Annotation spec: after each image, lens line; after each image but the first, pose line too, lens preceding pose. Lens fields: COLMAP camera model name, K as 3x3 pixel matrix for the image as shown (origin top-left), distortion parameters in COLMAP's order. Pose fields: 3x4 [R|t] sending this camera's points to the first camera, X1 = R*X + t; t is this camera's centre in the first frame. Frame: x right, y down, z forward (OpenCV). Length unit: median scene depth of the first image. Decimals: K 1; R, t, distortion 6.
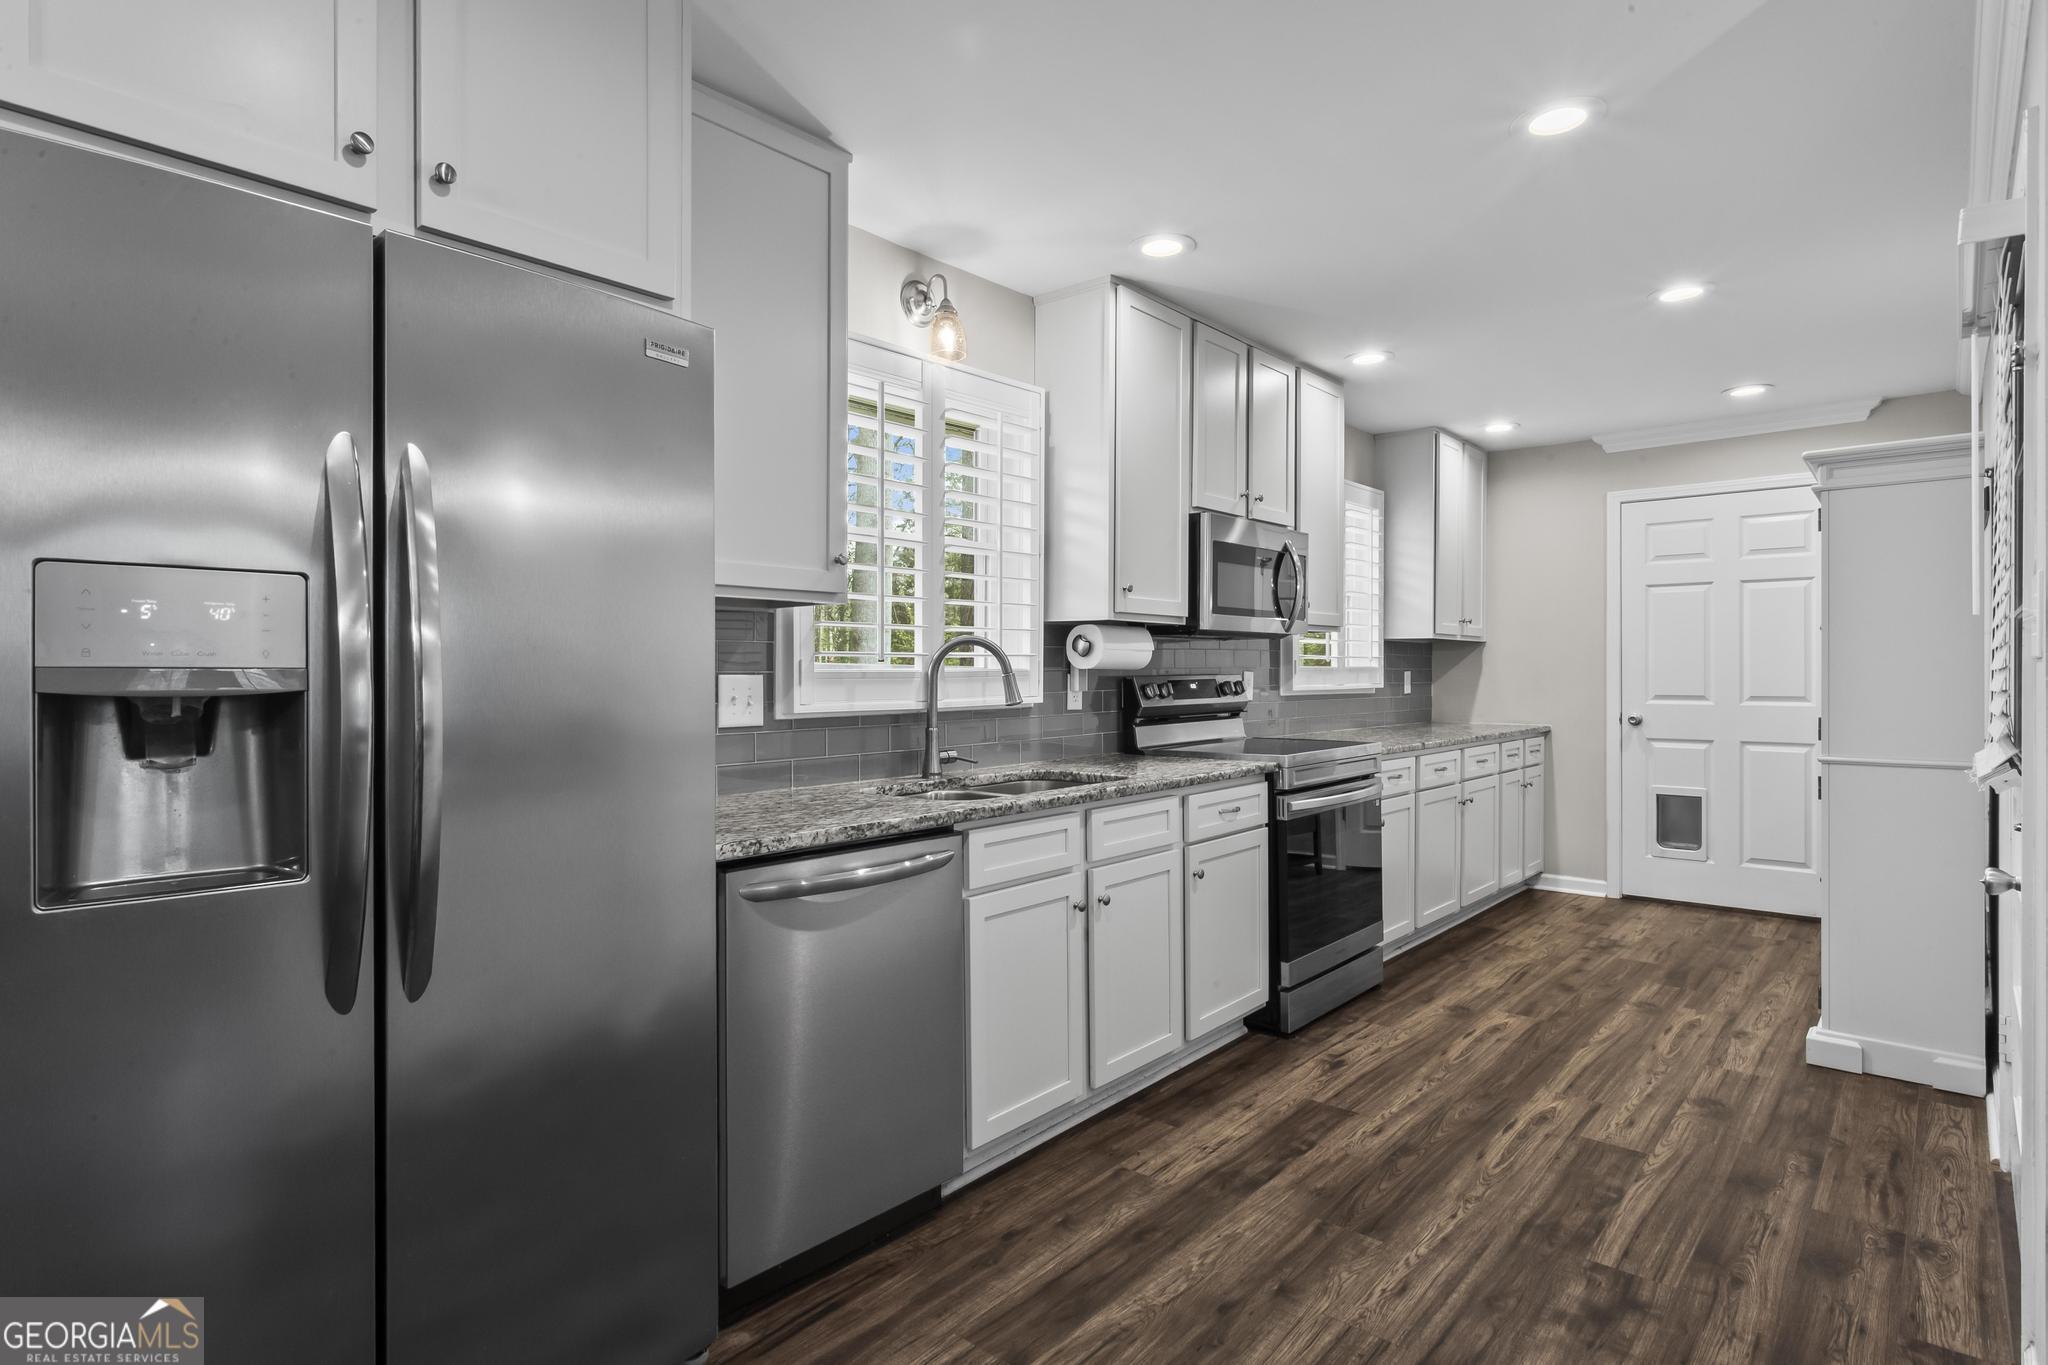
lens RADIAL K [[1052.3, 0, 1005.4], [0, 1052.3, 672.5], [0, 0, 1]] dist [-0.009522, 0.007479]
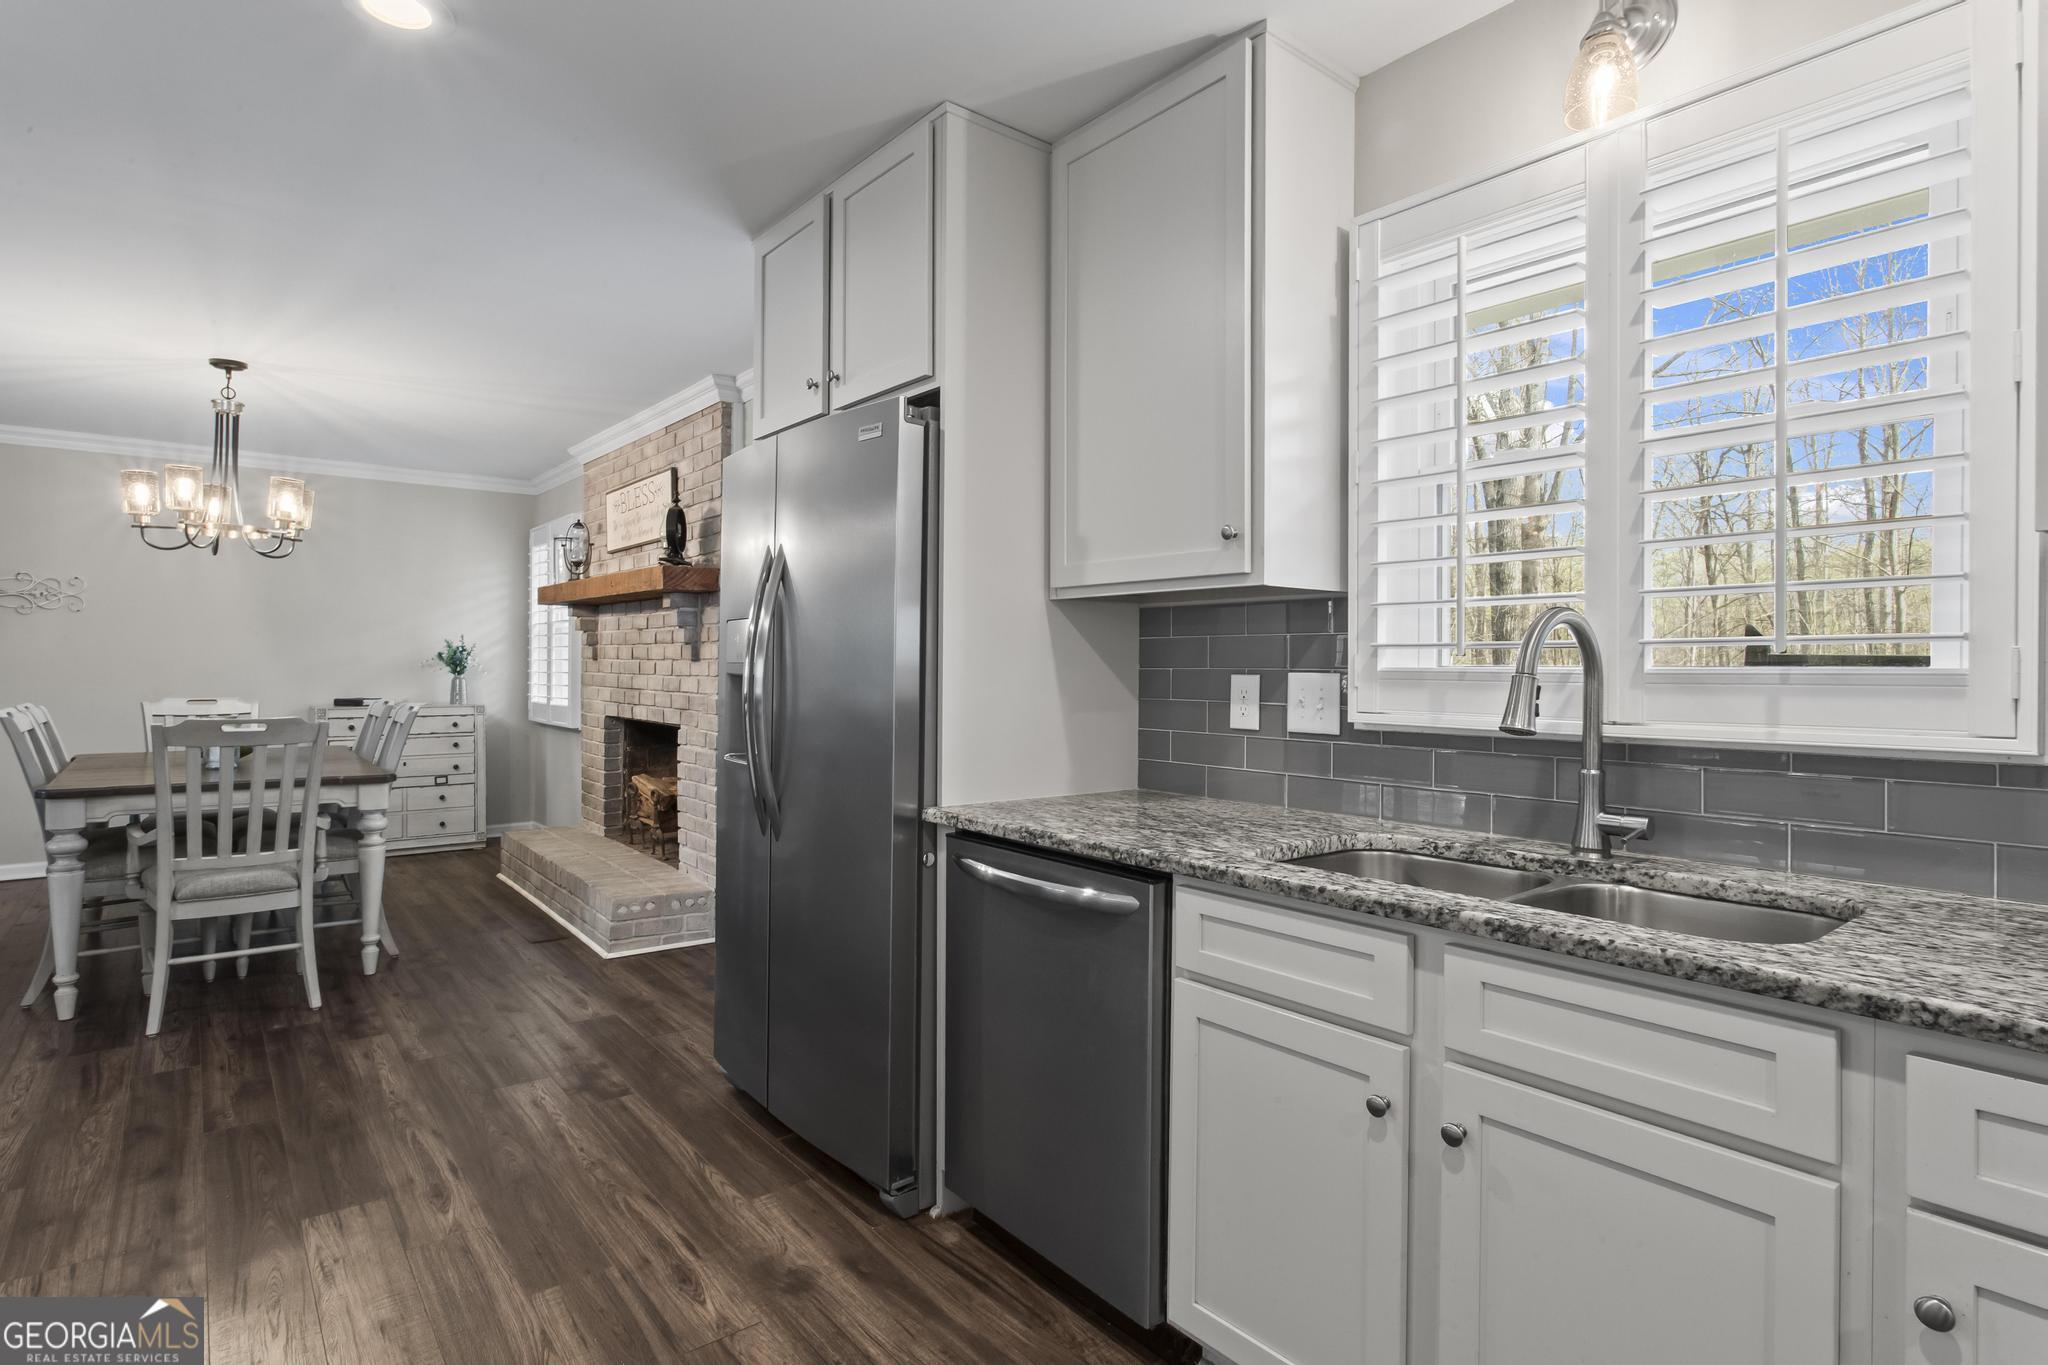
lens RADIAL K [[1052.3, 0, 998.3], [0, 1052.3, 651.5], [0, 0, 1]] dist [-0.009522, 0.007479]
pose [[-0.182092, -0.009647, -0.983234, 0.420034], [-0.005155, 0.999947, -0.008856, -0.004123], [0.983268, 0.003456, -0.182133, 0.593495]]
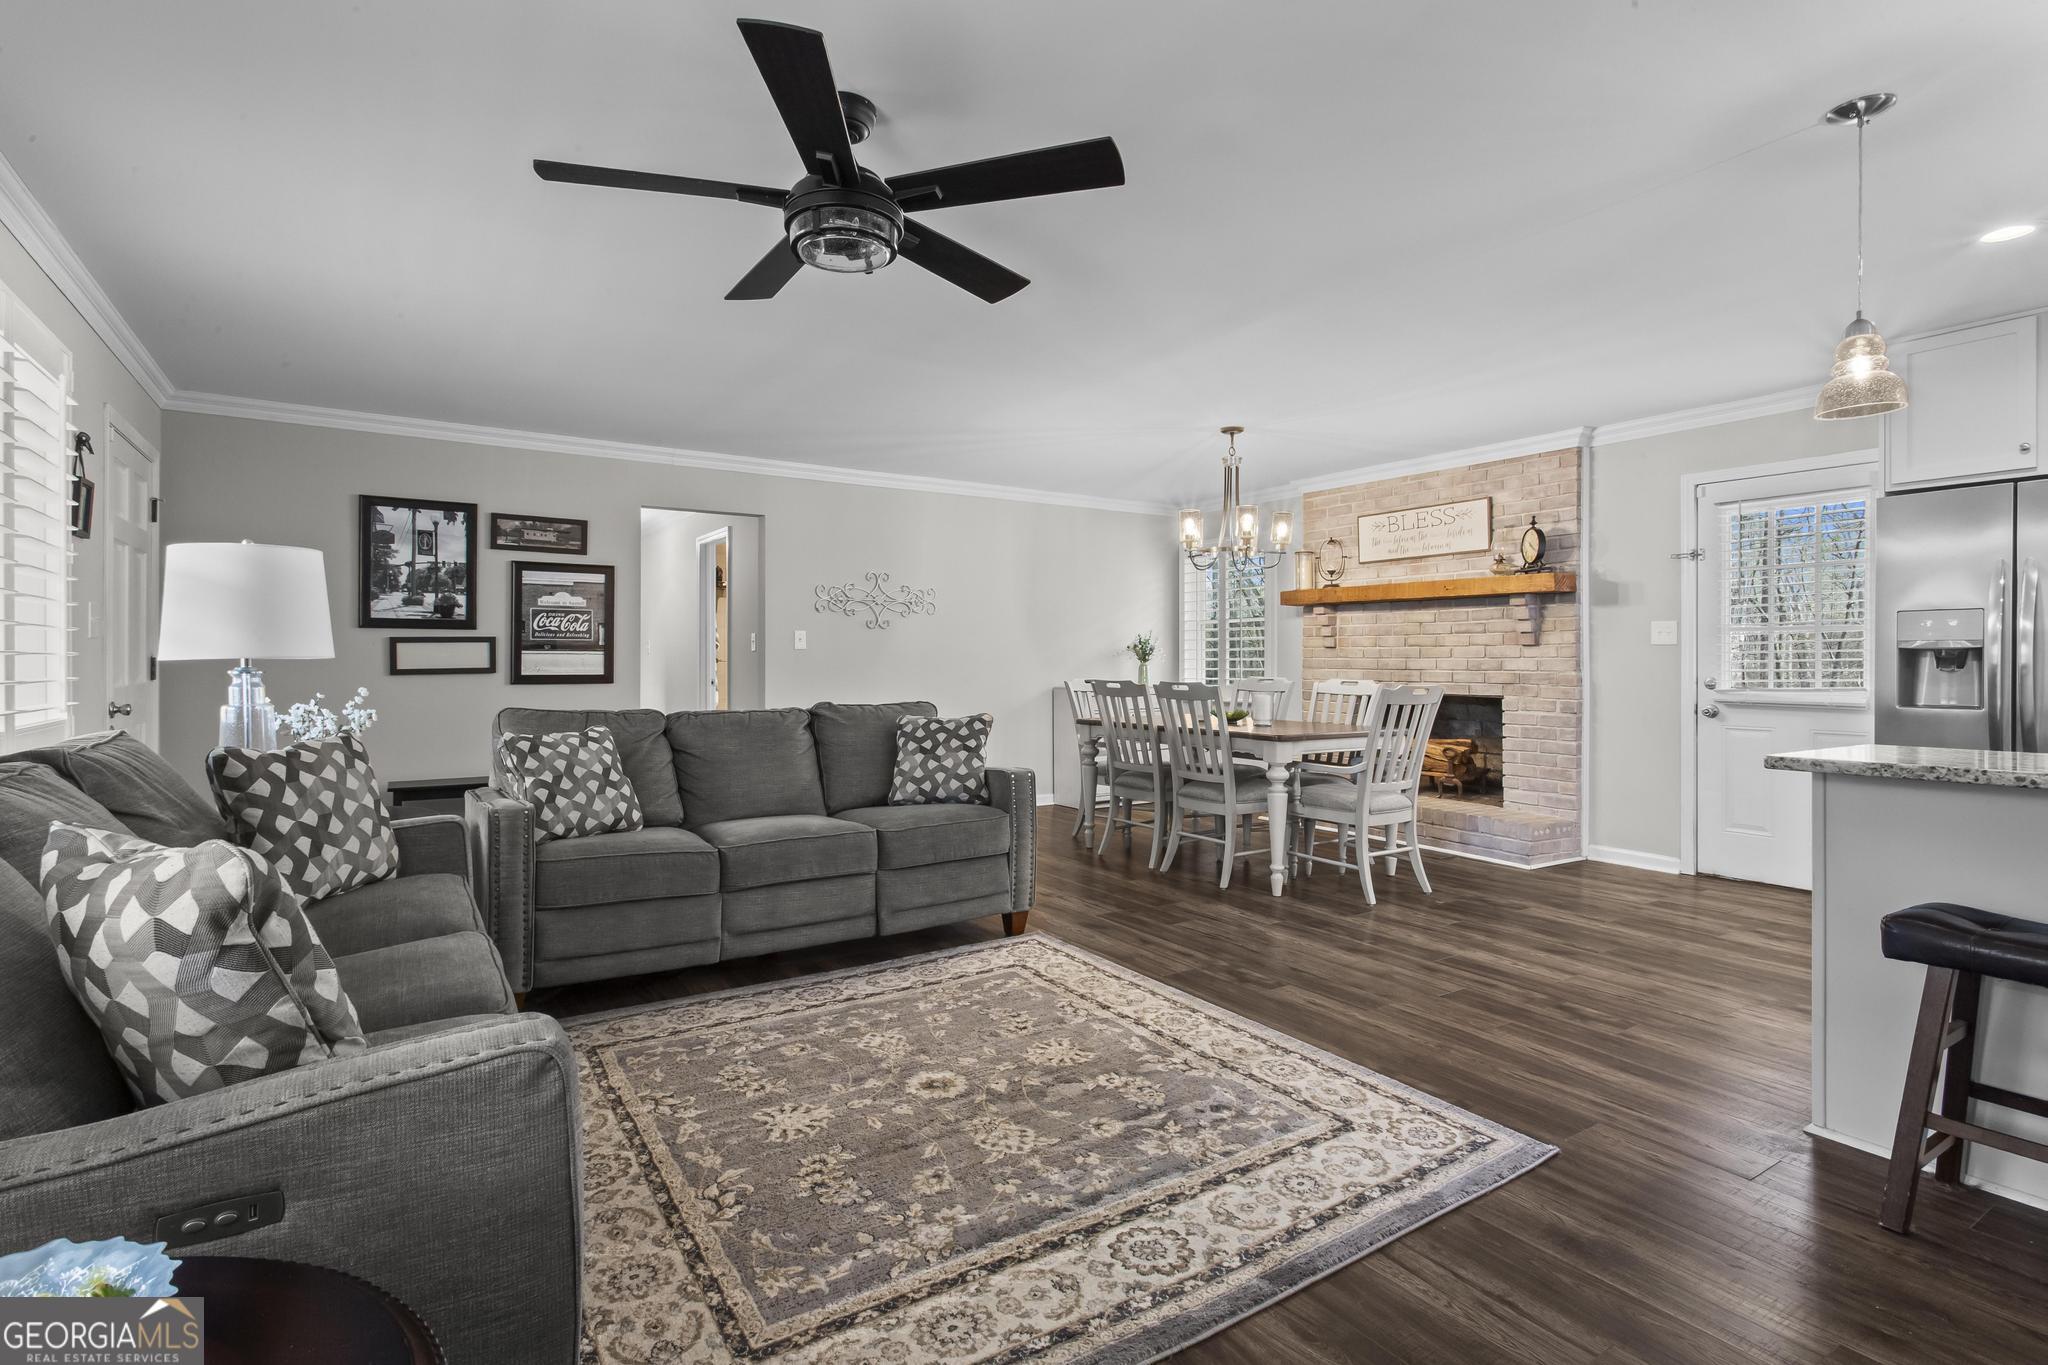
lens RADIAL K [[977.0, 0, 998.8], [0, 977.0, 661.1], [0, 0, 1]] dist [-0.002713, 0.002781]
pose [[-0.273203, 0.003938, -0.961948, 0.910761], [0.002809, 0.999991, 0.003296, 0.012738], [0.961952, -0.001802, -0.273212, -0.315442]]
